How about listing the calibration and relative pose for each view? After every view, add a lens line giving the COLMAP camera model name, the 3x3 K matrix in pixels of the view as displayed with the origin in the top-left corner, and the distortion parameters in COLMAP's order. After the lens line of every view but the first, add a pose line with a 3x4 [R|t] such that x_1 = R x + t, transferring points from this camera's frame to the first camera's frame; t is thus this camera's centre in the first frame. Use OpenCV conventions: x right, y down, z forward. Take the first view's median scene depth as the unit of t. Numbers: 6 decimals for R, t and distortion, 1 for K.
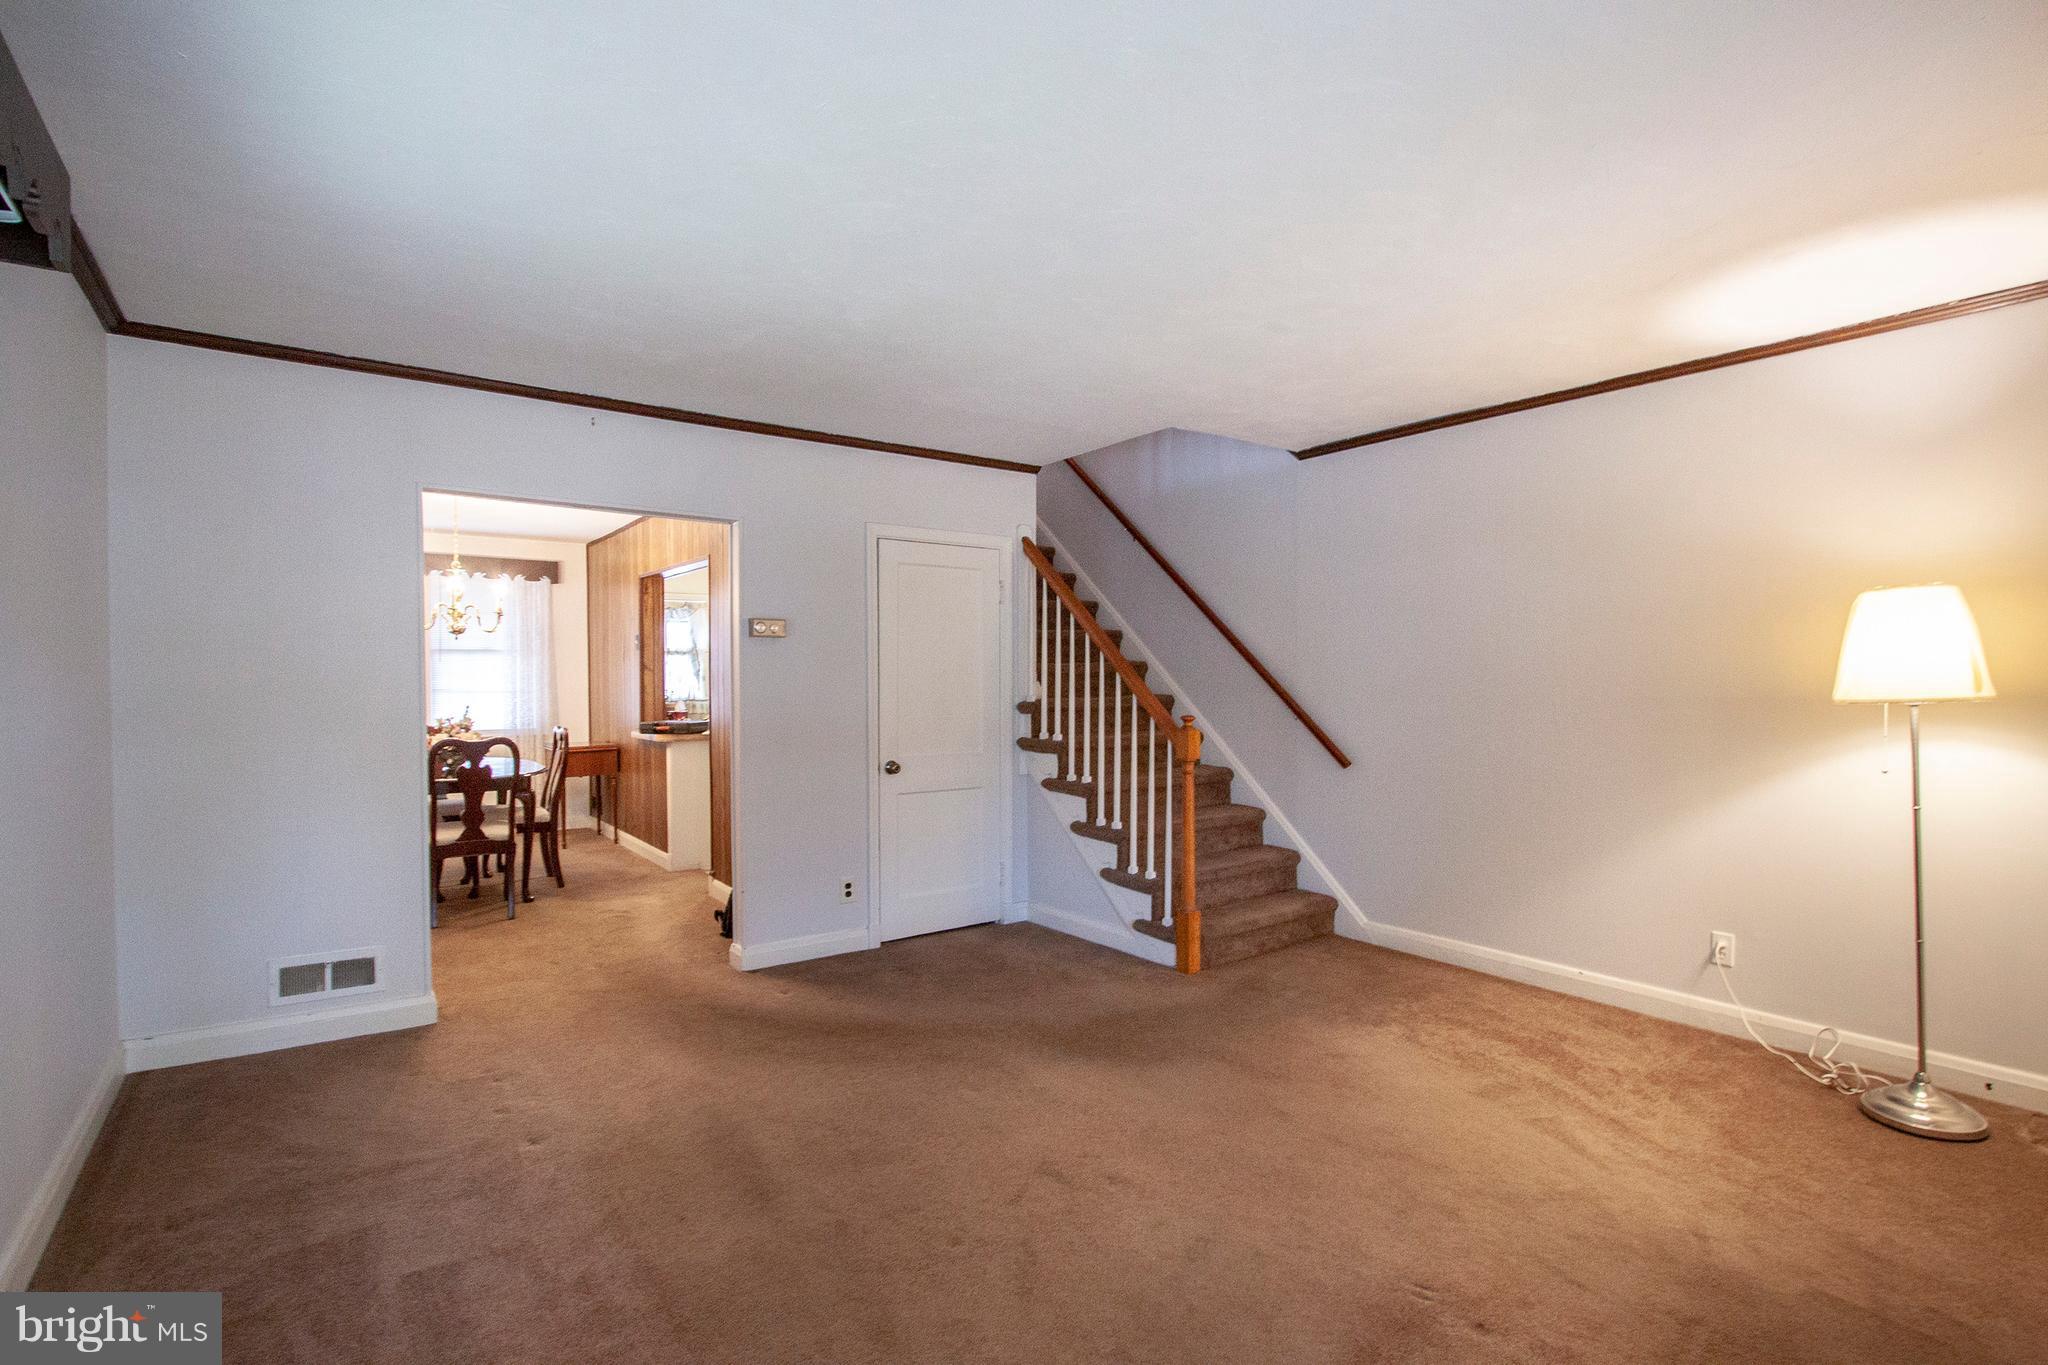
lens RADIAL K [[936.7, 0, 1034.5], [0, 936.7, 693.7], [0, 0, 1]] dist [-0.019677, 0.004351]
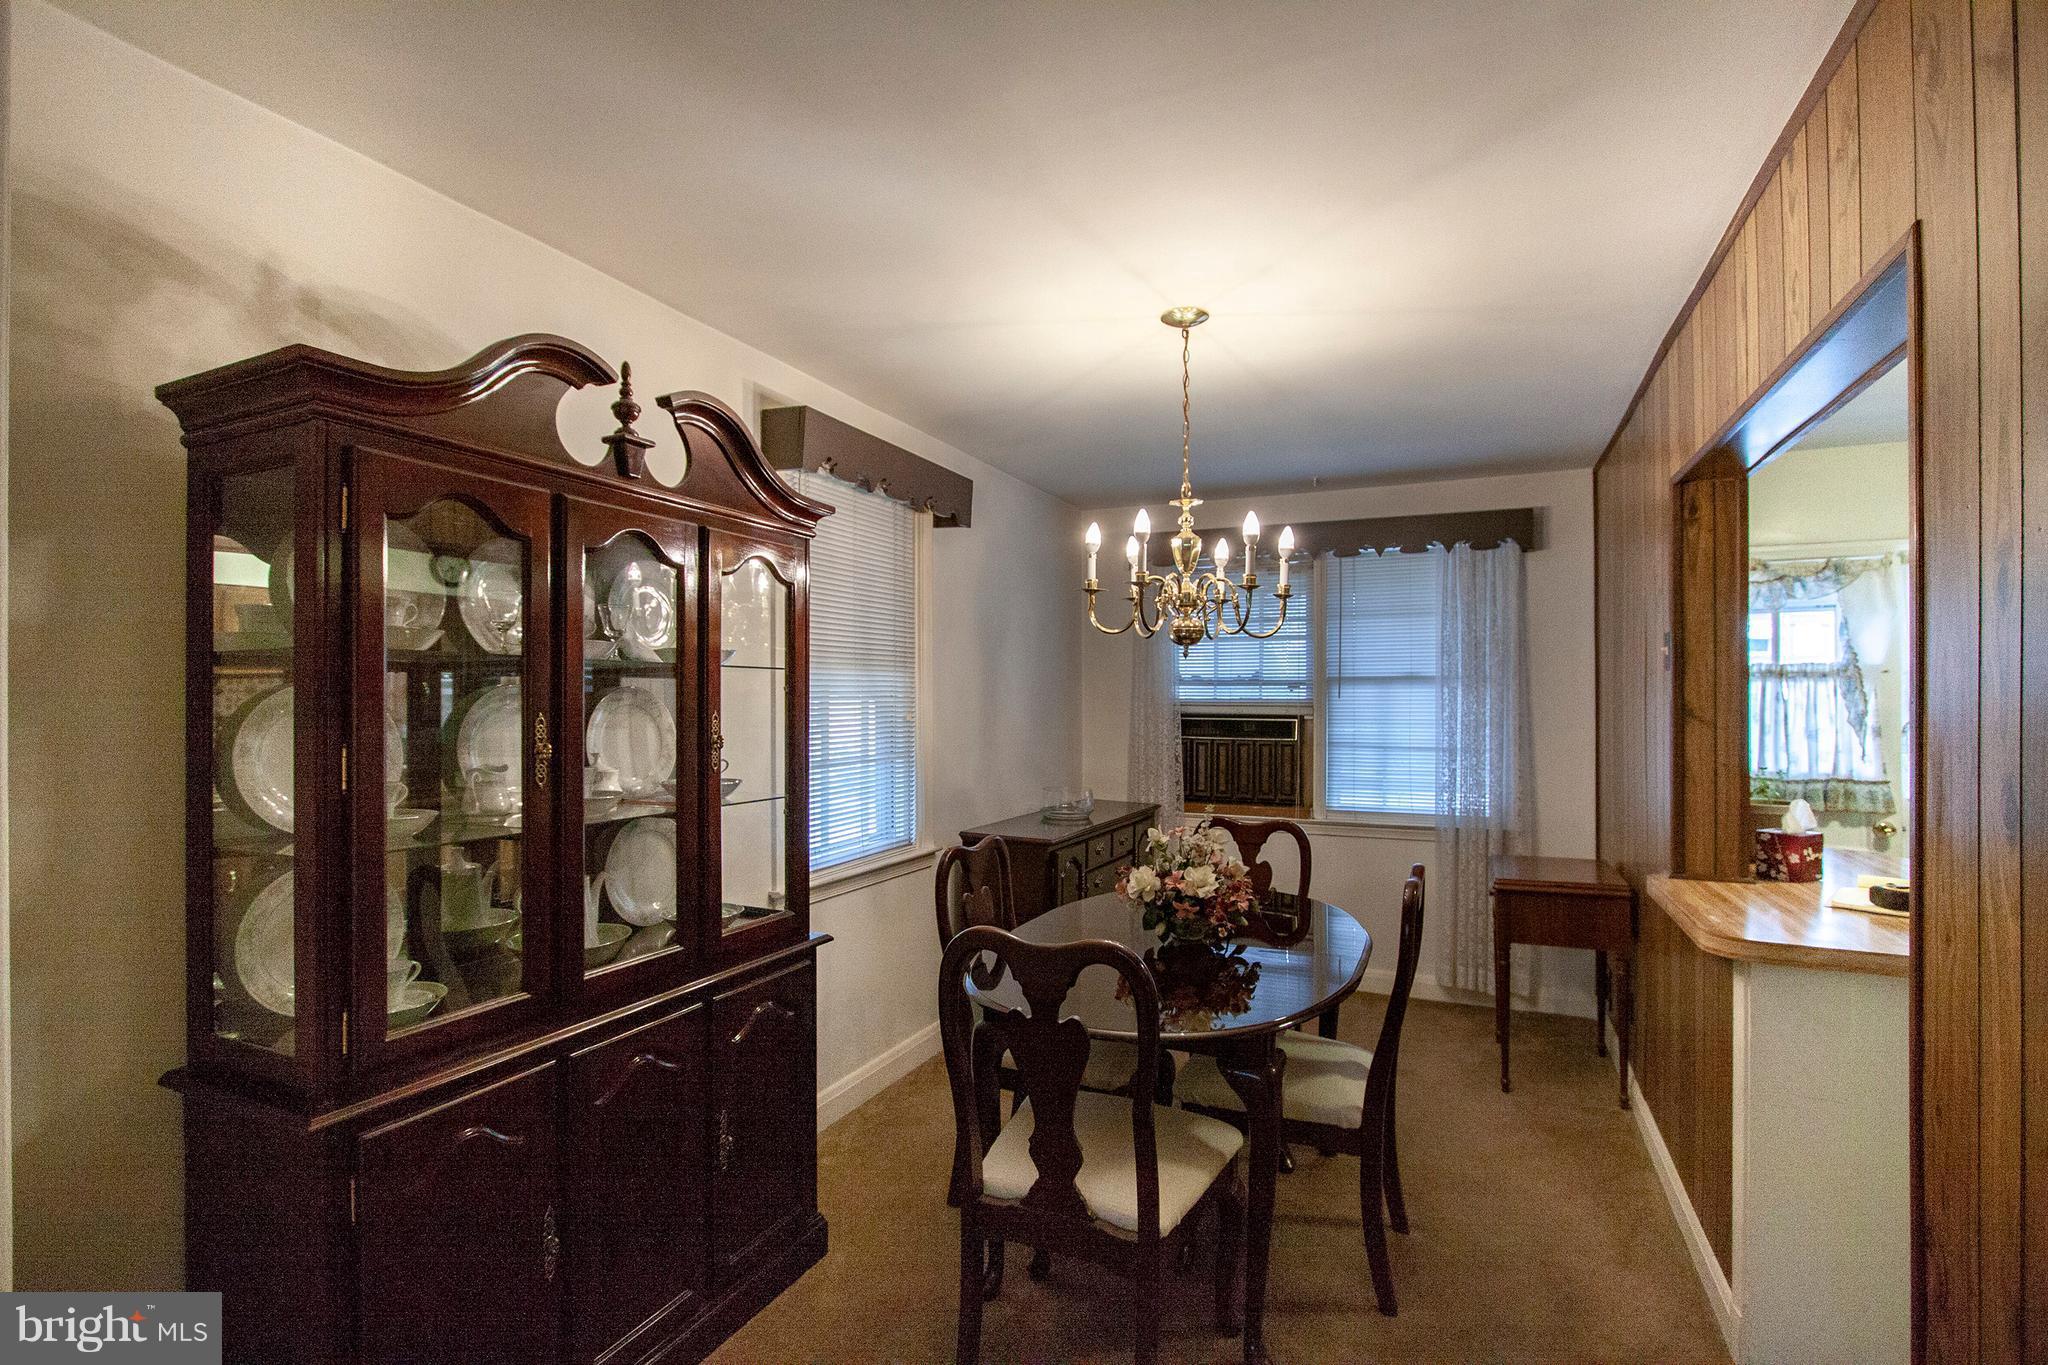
lens RADIAL K [[936.7, 0, 1026.8], [0, 936.7, 684.0], [0, 0, 1]] dist [-0.019677, 0.004351]
pose [[0.470940, -0.013273, -0.882065, -0.208358], [-0.021134, 0.999430, -0.026323, -0.025150], [0.881912, 0.031038, 0.470391, 0.579557]]
